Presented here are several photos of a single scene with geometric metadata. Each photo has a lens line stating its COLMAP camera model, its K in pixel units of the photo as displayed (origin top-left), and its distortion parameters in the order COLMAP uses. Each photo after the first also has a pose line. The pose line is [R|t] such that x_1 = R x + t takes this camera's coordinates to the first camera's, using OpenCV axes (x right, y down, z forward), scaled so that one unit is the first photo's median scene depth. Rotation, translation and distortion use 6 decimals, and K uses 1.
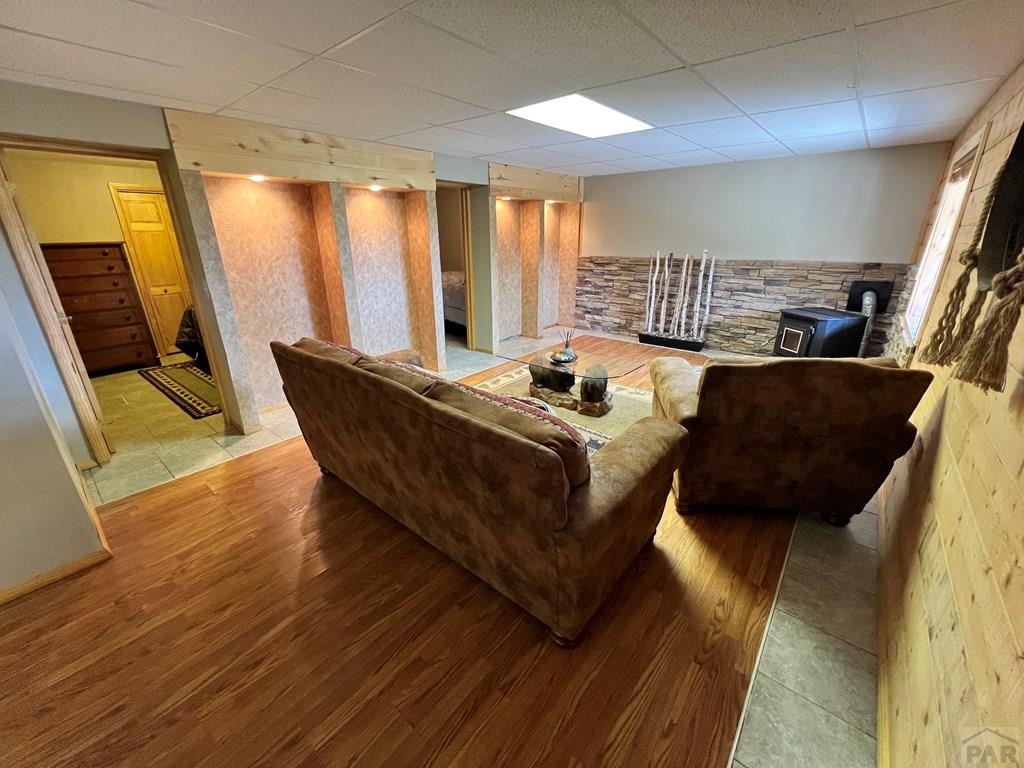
lens RADIAL K [[411.7, 0, 511.4], [0, 411.7, 380.1], [0, 0, 1]] dist [-0.004601, 0.001320]
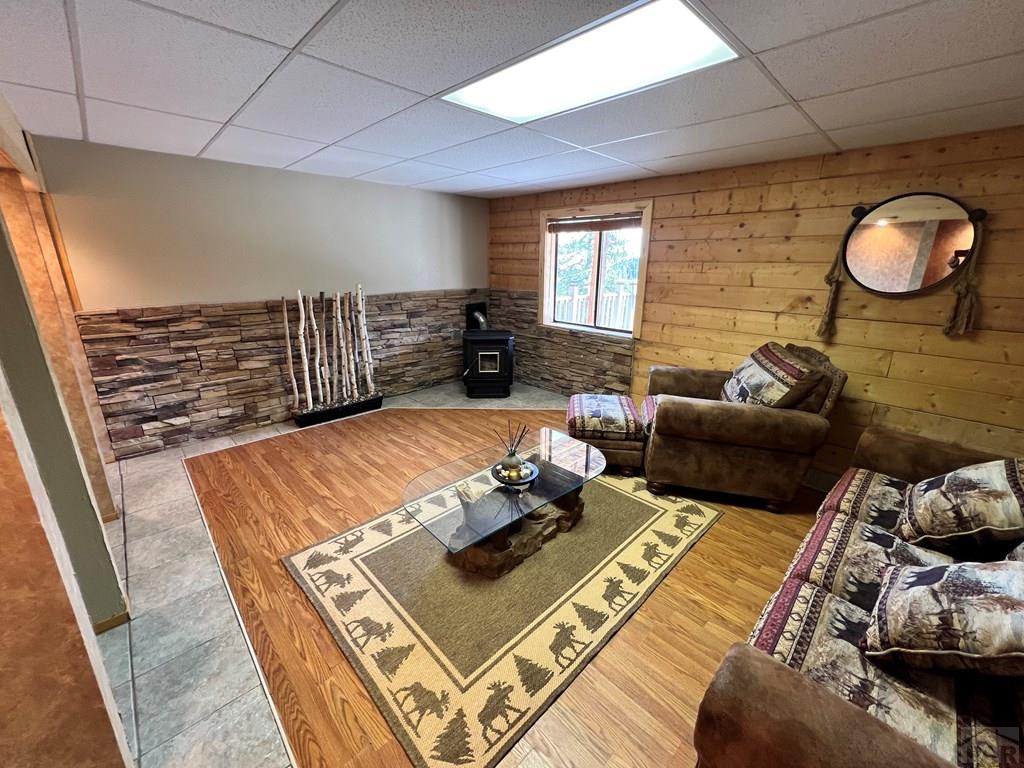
lens RADIAL K [[411.7, 0, 511.0], [0, 411.7, 382.2], [0, 0, 1]] dist [-0.004601, 0.001320]
pose [[0.114964, -0.271848, 0.955449, -0.244010], [0.325599, 0.919004, 0.222301, -0.188416], [-0.938493, 0.285537, 0.194166, 0.523003]]
